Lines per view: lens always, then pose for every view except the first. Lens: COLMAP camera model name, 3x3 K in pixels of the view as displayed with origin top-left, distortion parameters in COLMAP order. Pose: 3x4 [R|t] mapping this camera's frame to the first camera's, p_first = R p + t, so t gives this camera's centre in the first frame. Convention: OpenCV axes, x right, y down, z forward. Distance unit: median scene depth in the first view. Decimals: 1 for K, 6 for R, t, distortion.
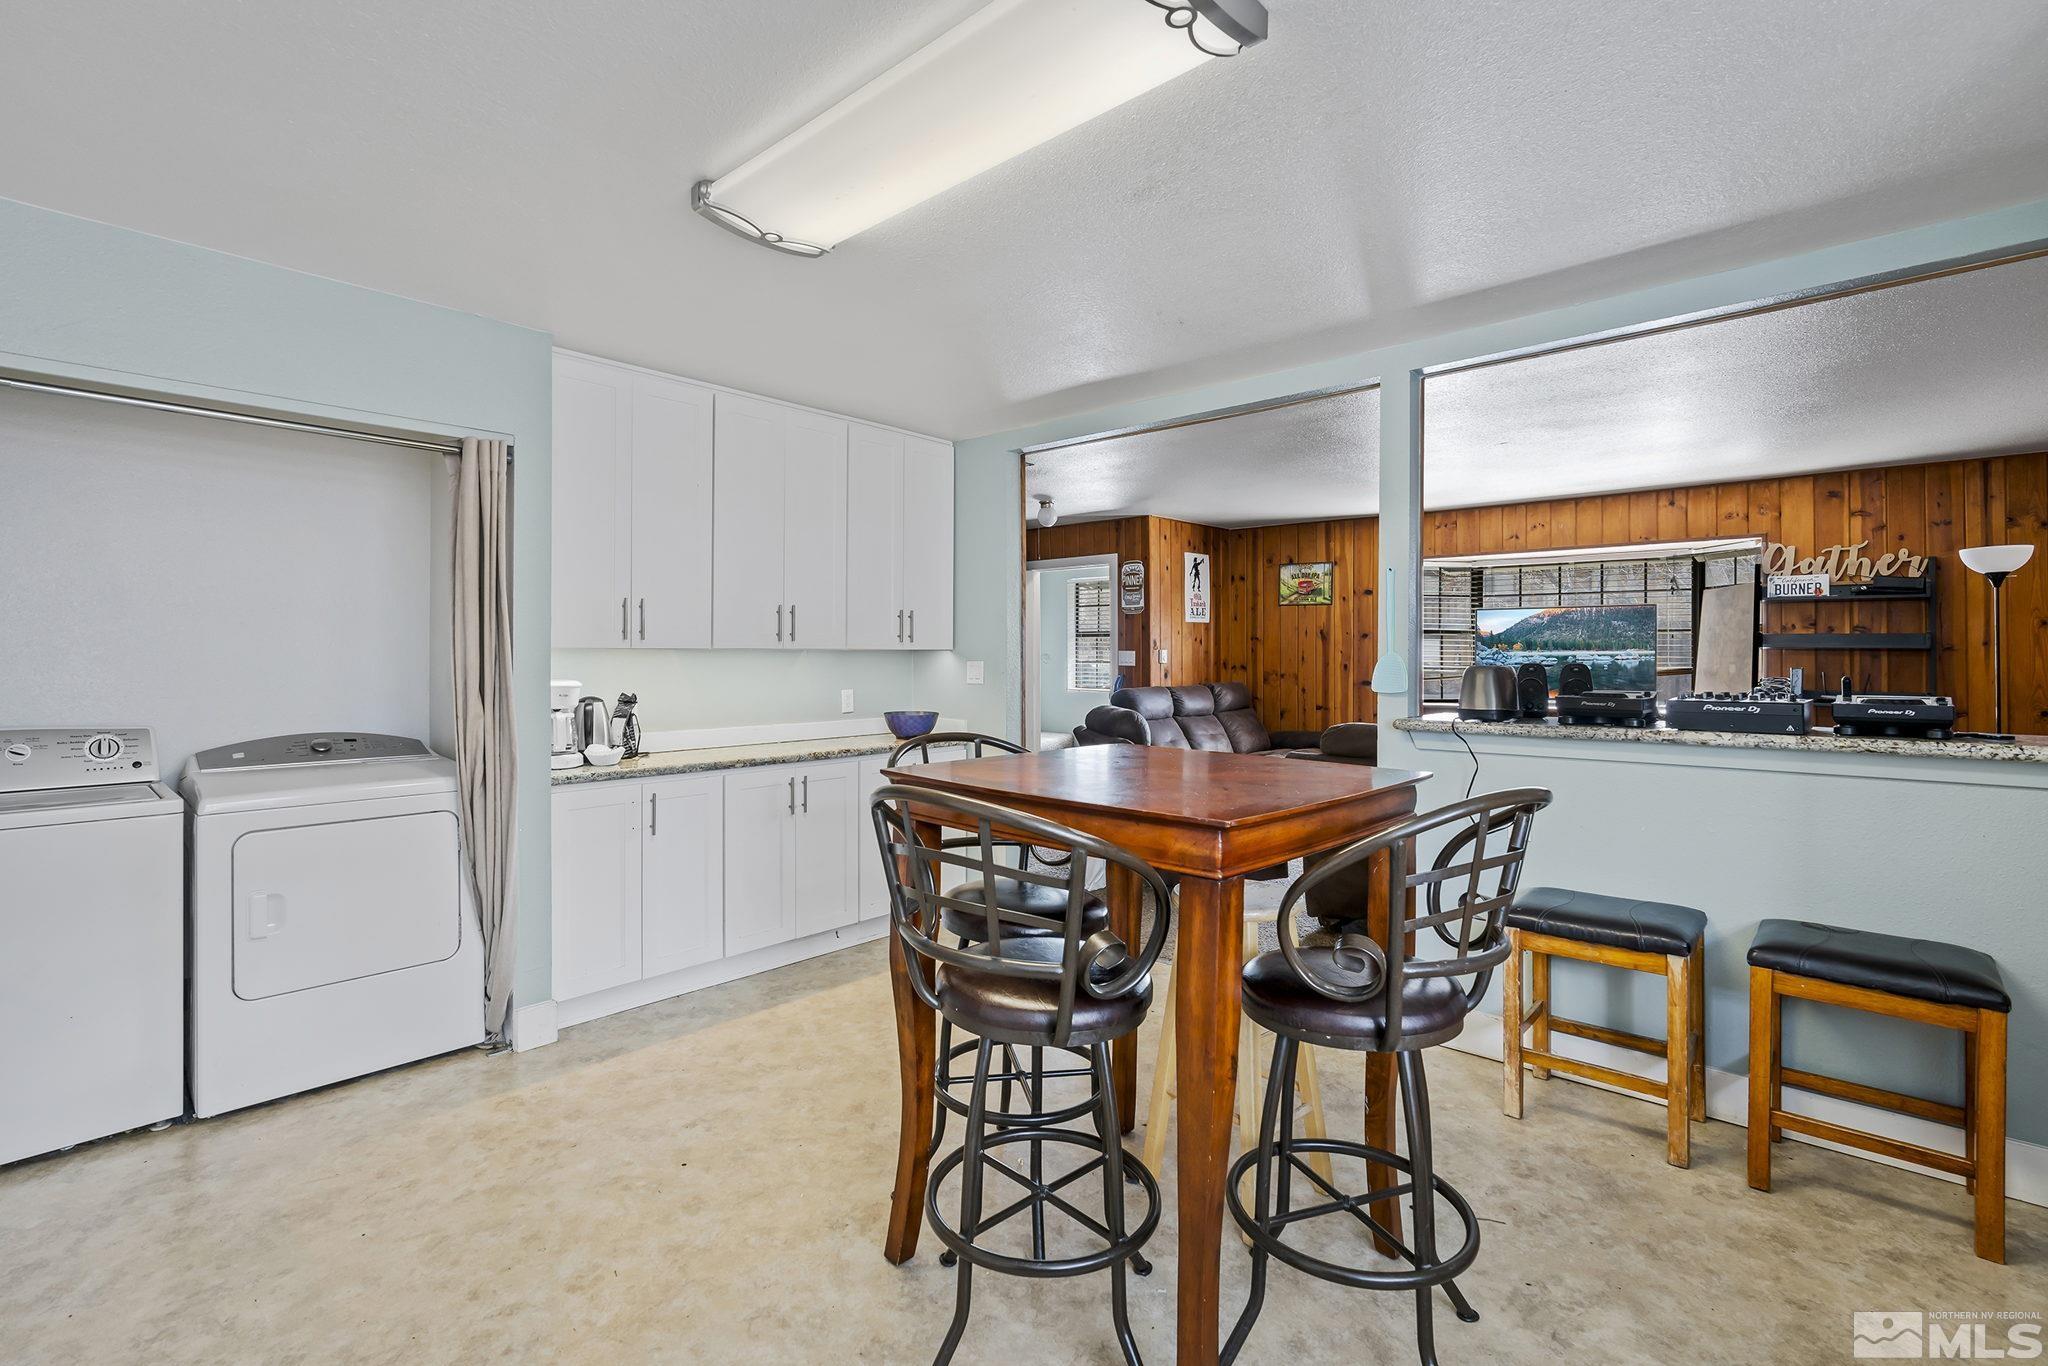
lens RADIAL K [[940.9, 0, 1017.8], [0, 940.9, 677.5], [0, 0, 1]] dist [0.001697, 0.000485]
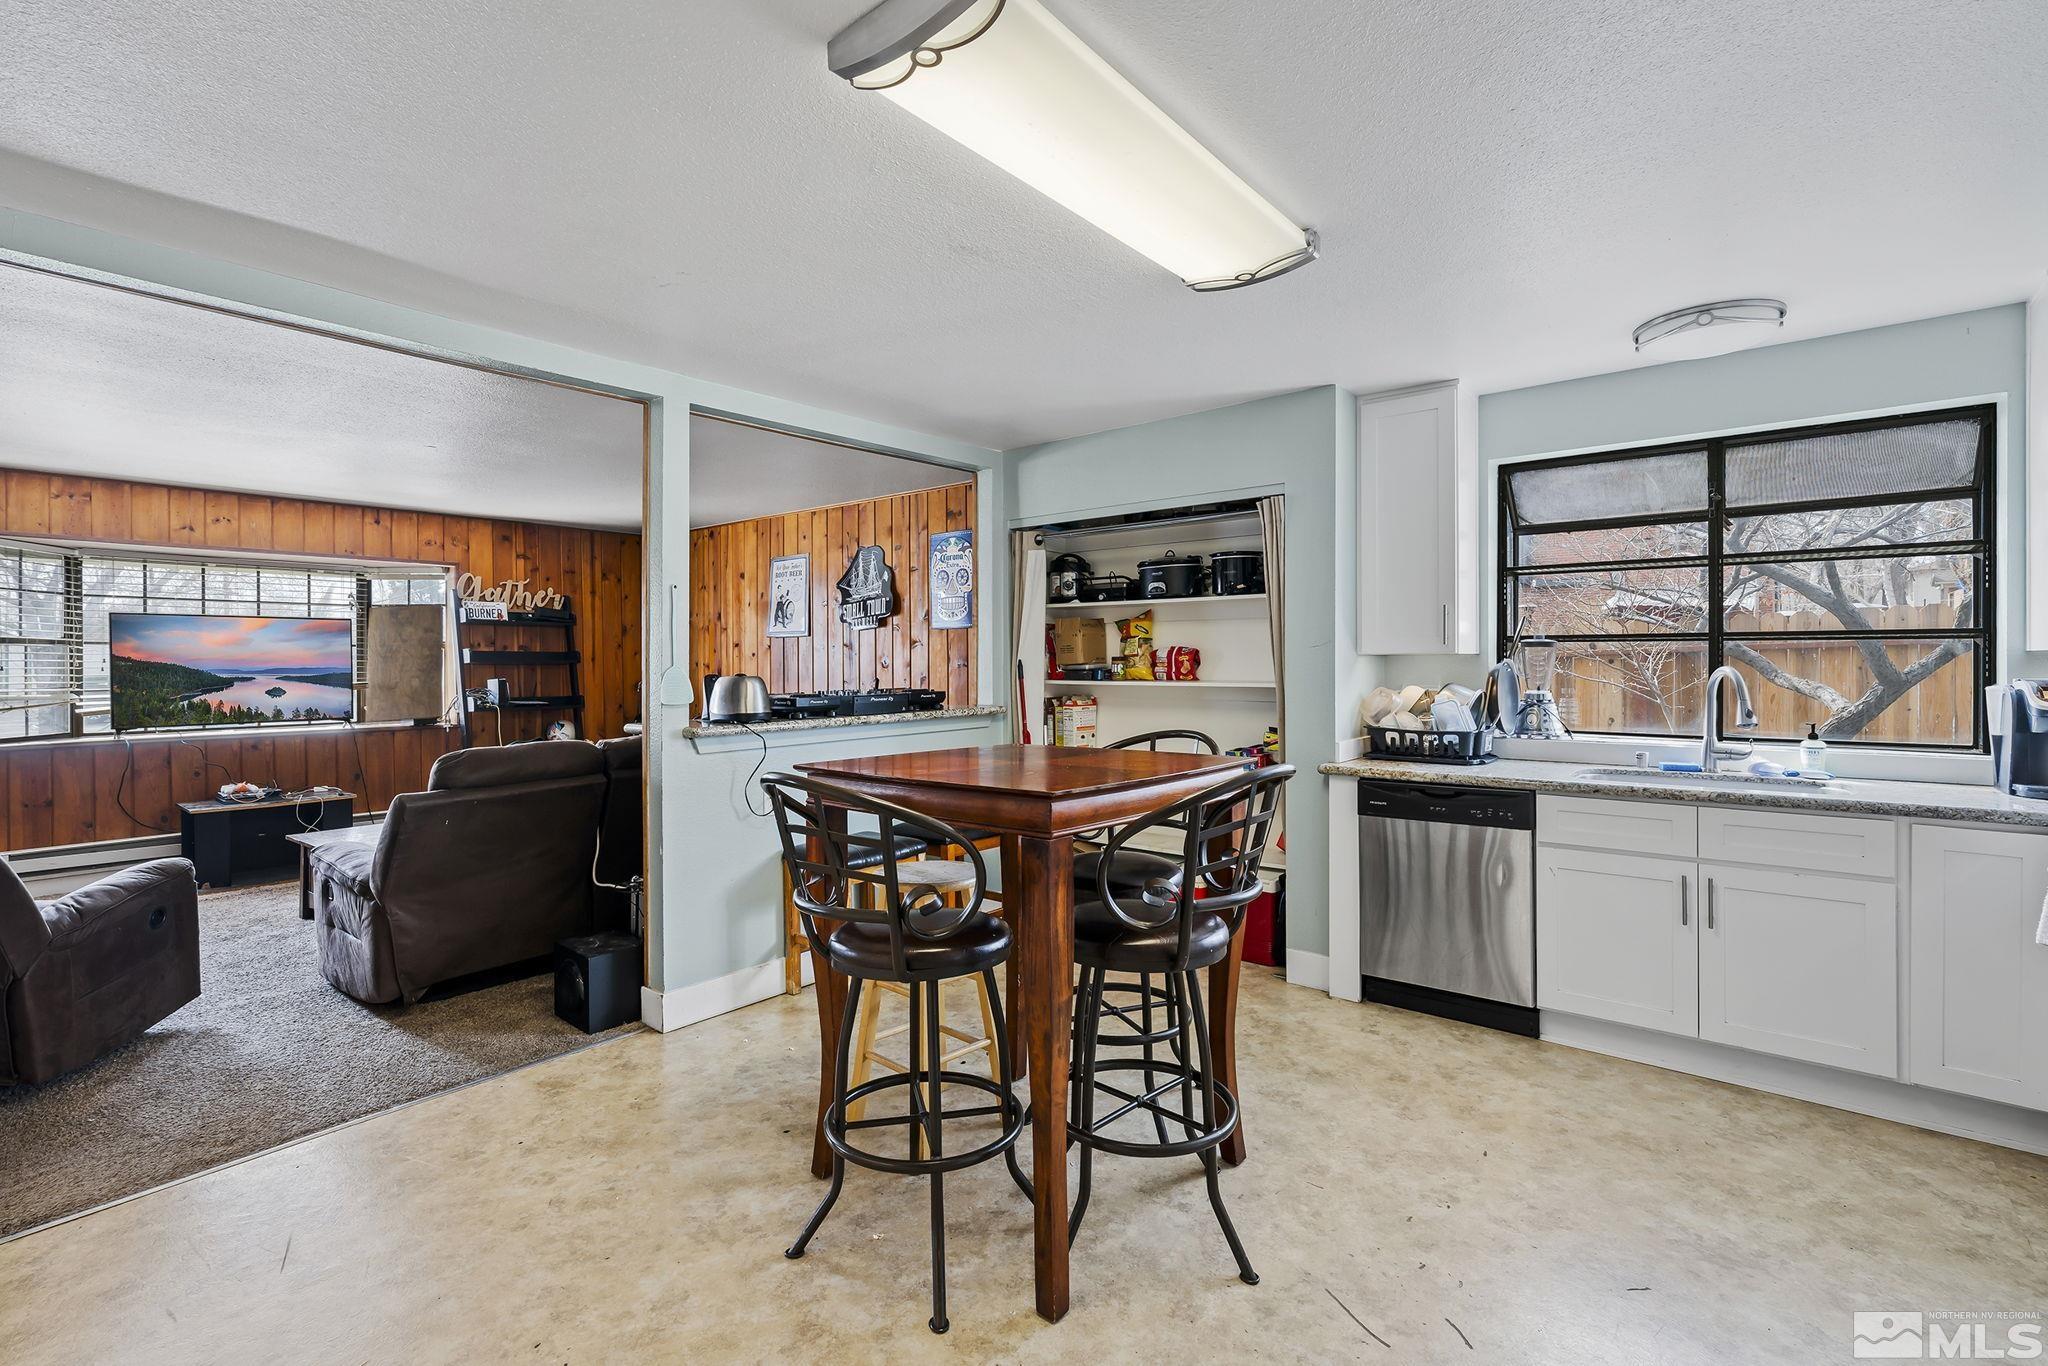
lens RADIAL K [[940.9, 0, 1018.3], [0, 940.9, 668.8], [0, 0, 1]] dist [0.001697, 0.000485]
pose [[-0.033160, -0.002740, 0.999446, -0.386990], [0.037538, 0.999287, 0.003985, -0.003418], [-0.998745, 0.037650, -0.033033, 0.374878]]
